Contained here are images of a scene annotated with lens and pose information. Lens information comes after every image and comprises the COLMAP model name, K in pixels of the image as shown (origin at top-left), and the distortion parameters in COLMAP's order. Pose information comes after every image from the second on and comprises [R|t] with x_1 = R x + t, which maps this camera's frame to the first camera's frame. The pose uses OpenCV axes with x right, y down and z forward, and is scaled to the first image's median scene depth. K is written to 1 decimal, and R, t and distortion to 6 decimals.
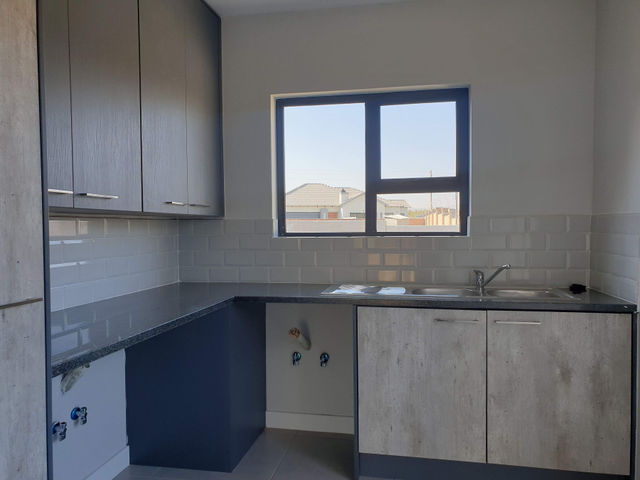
lens RADIAL K [[497.4, 0, 320.4], [0, 497.4, 243.7], [0, 0, 1]] dist [0.119737, -0.295936]
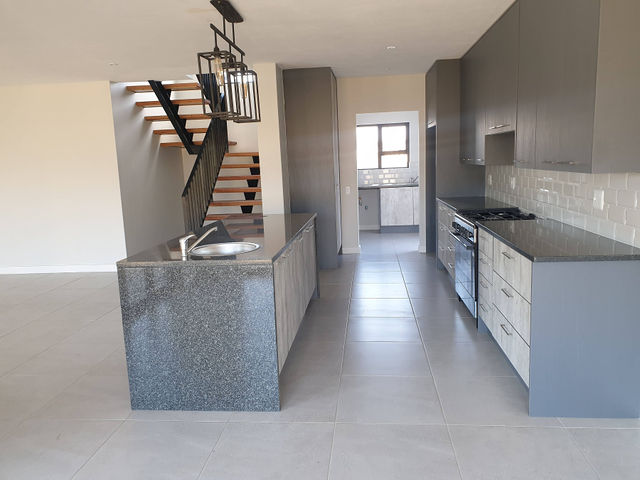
lens RADIAL K [[497.4, 0, 320.4], [0, 497.4, 243.7], [0, 0, 1]] dist [0.119737, -0.295936]
pose [[0.995244, -0.043315, 0.087249, -0.609223], [0.031580, 0.990793, 0.131650, 0.025246], [-0.092148, -0.128268, 0.987449, -2.312459]]
